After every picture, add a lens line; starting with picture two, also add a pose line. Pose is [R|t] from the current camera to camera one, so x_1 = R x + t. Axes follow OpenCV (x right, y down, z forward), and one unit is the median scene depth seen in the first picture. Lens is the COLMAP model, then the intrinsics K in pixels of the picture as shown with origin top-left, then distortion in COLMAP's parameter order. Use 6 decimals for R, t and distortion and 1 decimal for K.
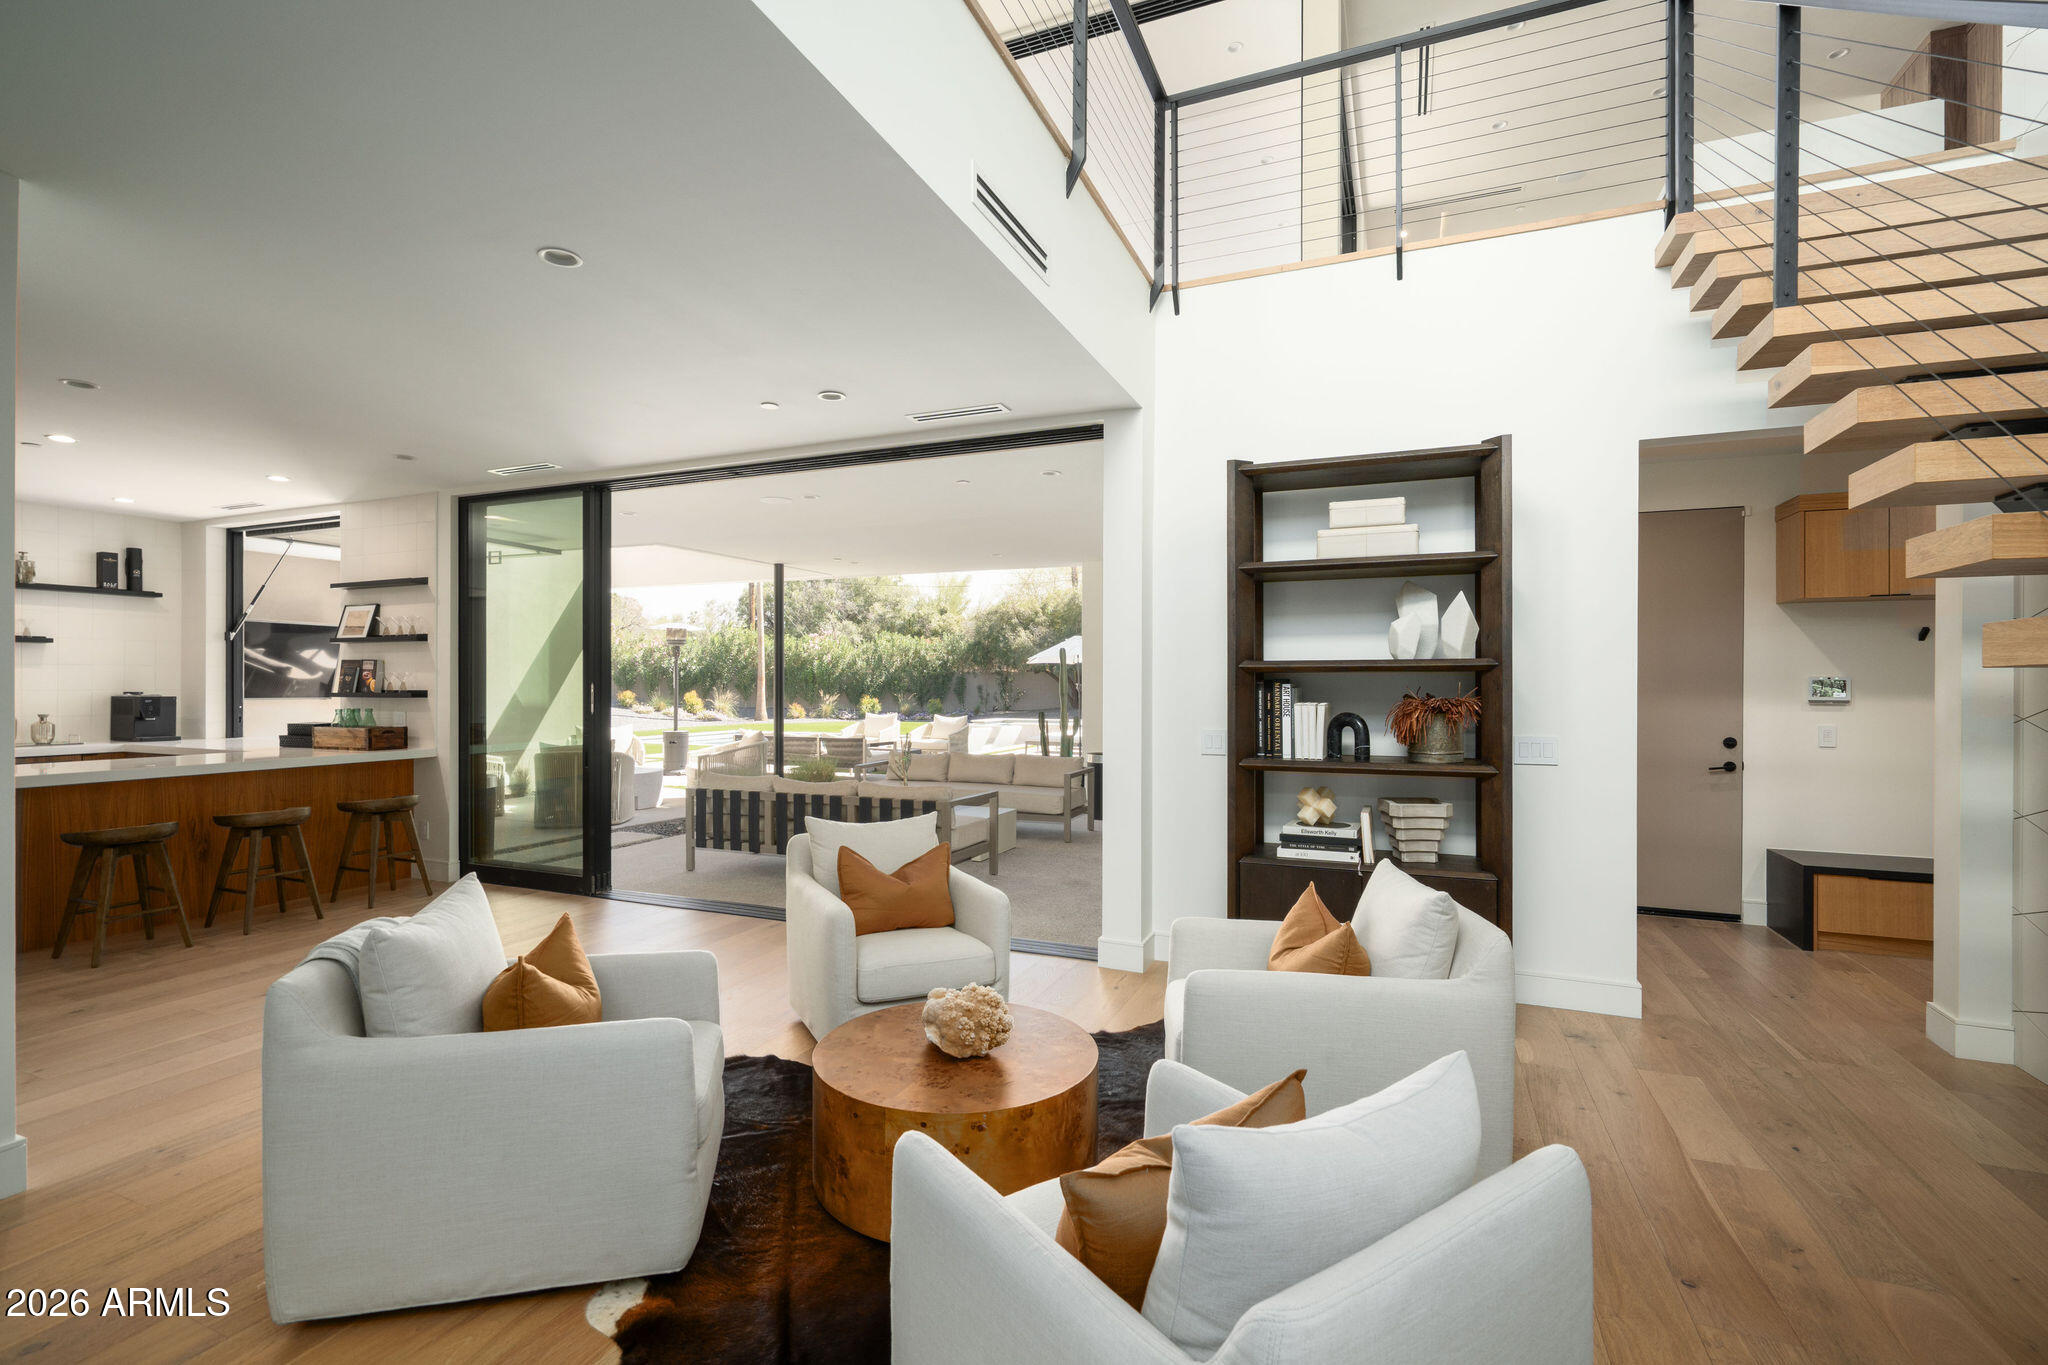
lens RADIAL K [[920.3, 0, 1021.3], [0, 920.3, 682.1], [0, 0, 1]] dist [0.000799, 0.000761]
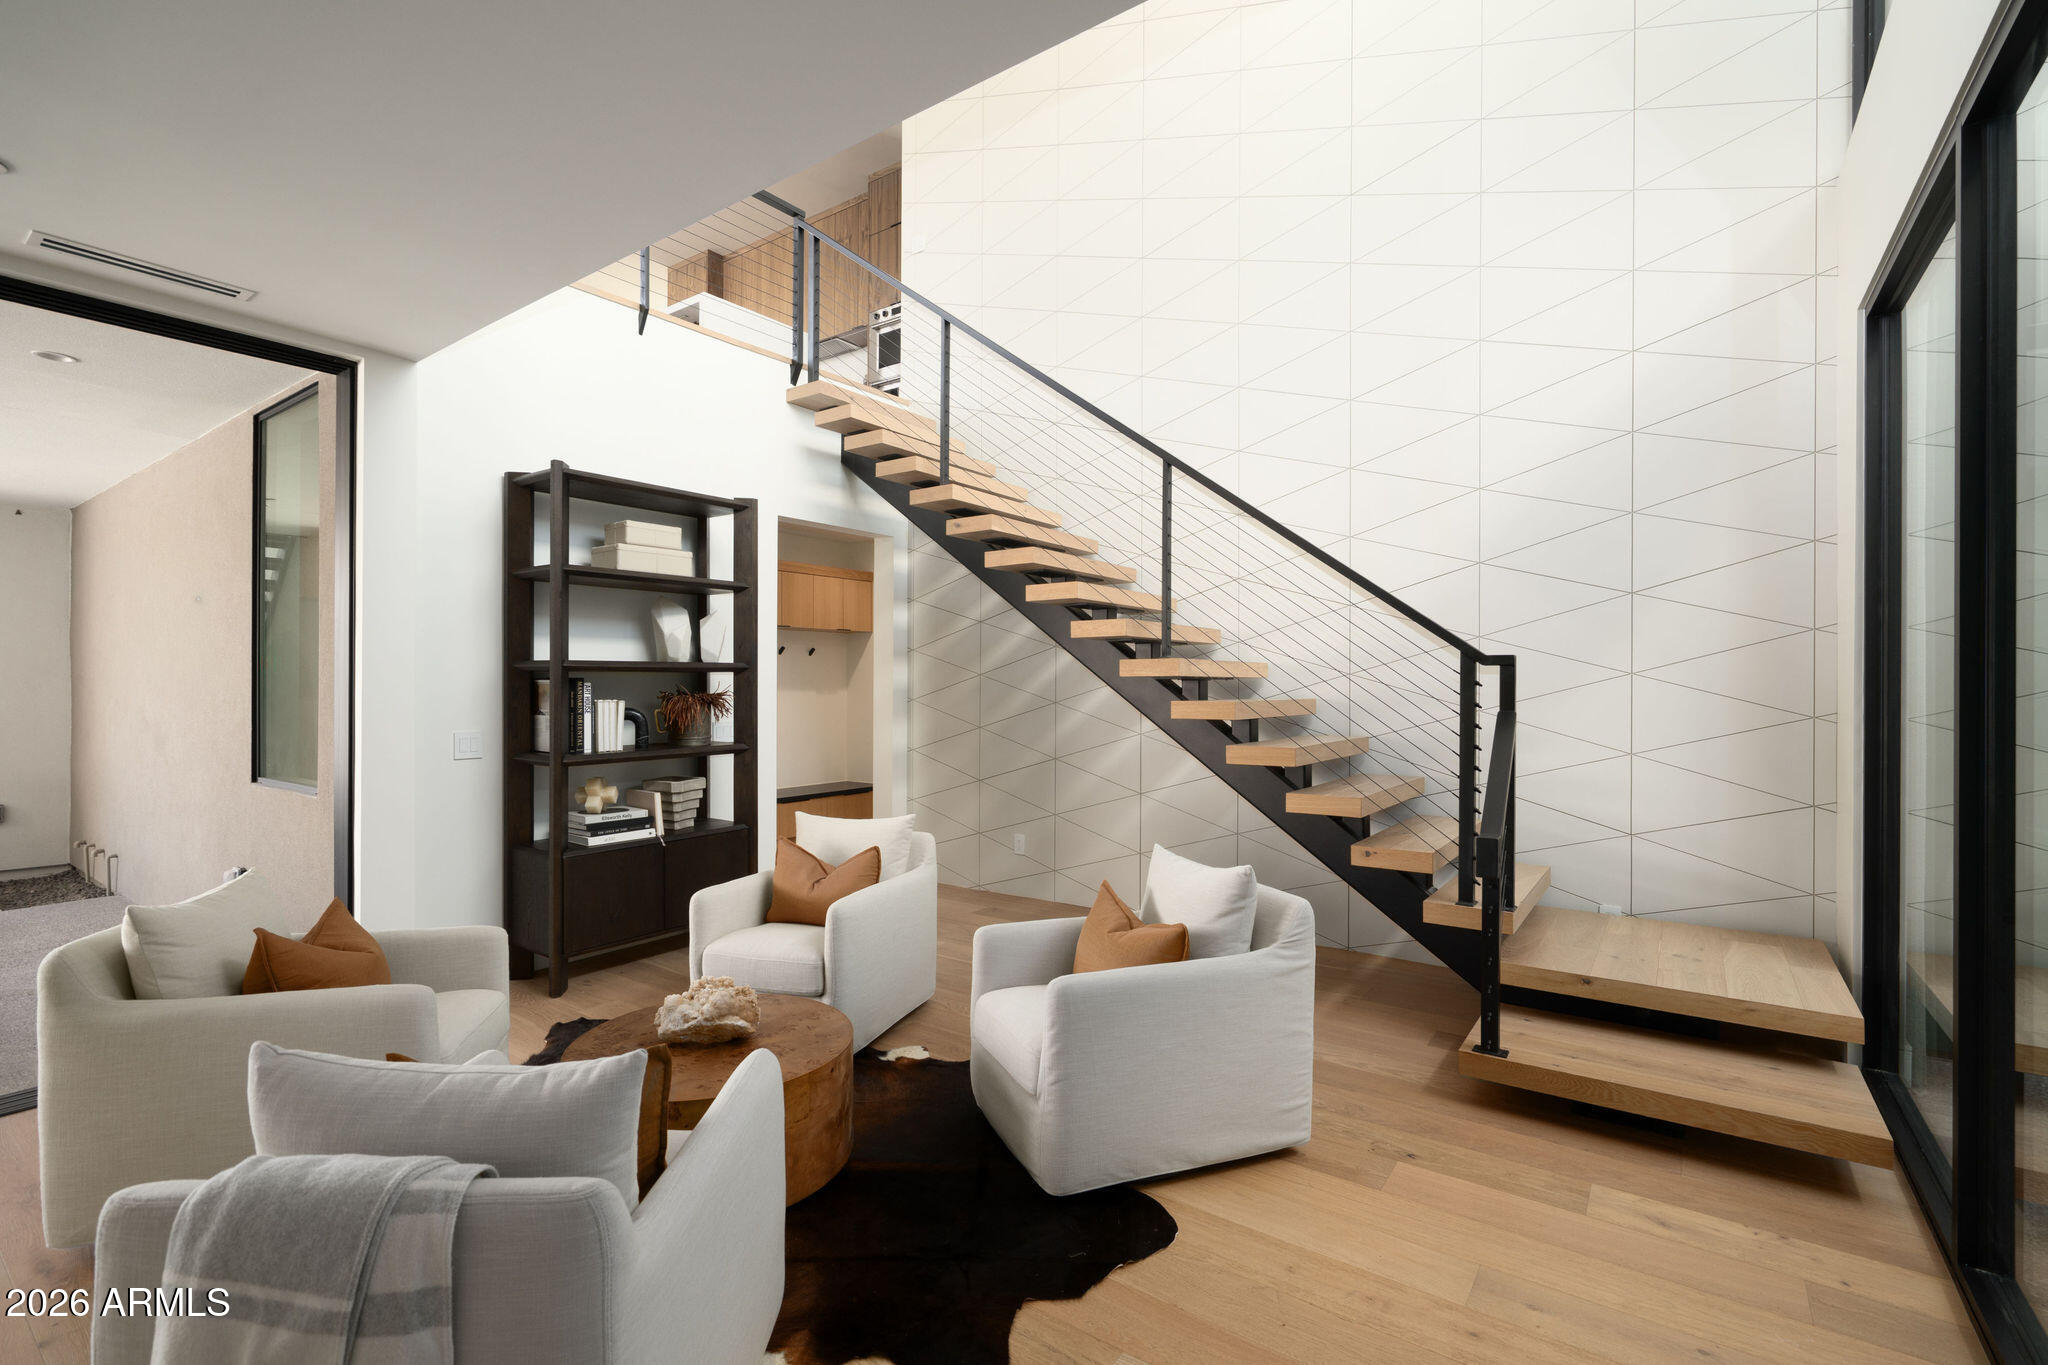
lens RADIAL K [[920.3, 0, 1010.9], [0, 920.3, 685.2], [0, 0, 1]] dist [0.000799, 0.000761]
pose [[0.234184, -0.004021, 0.972184, -0.631514], [-0.001143, 0.999990, 0.004411, -0.000098], [-0.972192, -0.002144, 0.234177, 0.280000]]
